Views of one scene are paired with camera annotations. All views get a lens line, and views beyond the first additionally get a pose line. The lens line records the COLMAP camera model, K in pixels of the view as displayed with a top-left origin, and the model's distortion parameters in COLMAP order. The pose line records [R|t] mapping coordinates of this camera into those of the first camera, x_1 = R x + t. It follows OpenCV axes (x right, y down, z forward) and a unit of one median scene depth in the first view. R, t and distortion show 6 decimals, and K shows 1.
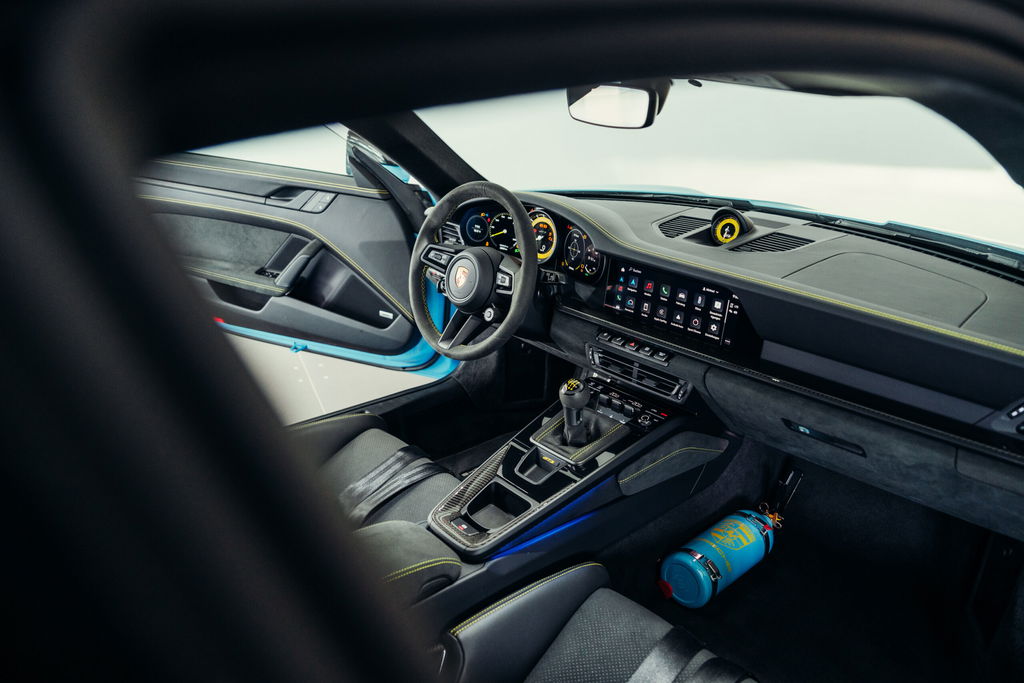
lens RADIAL K [[692.0, 0, 512.0], [0, 692.0, 341.5], [0, 0, 1]] dist [-0.002192, -0.000234]
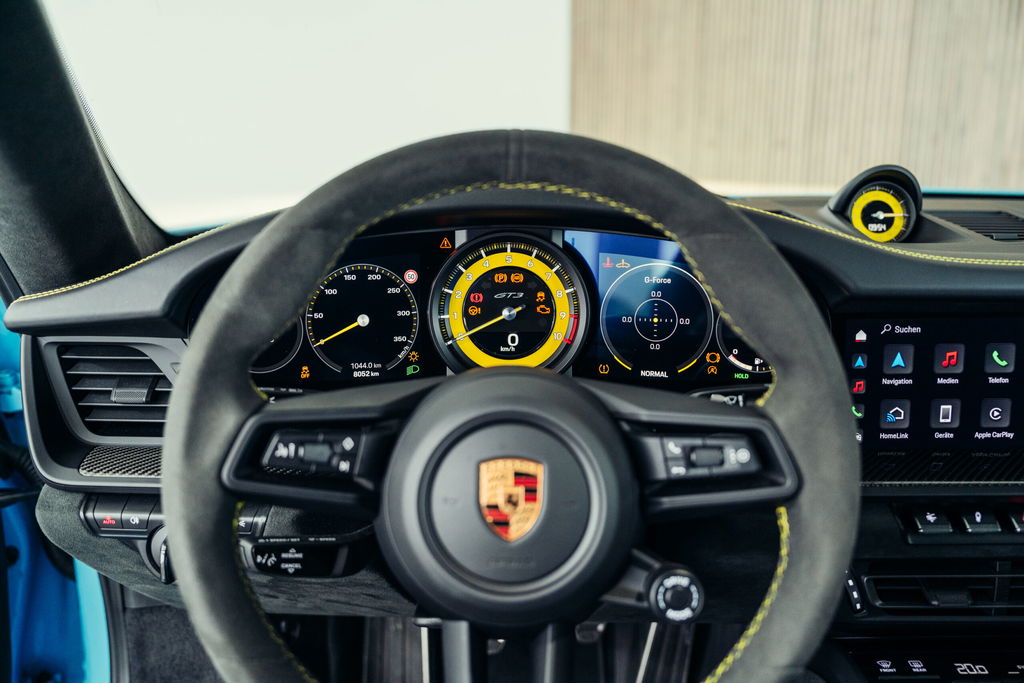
lens RADIAL K [[864.3, 0, 512.0], [0, 864.3, 341.5], [0, 0, 1]] dist [0.059789, -0.005394]
pose [[0.640048, -0.196962, 0.742661, -0.277259], [0.287378, 0.957796, 0.006347, -0.140436], [-0.712568, 0.209362, 0.669638, 0.726980]]
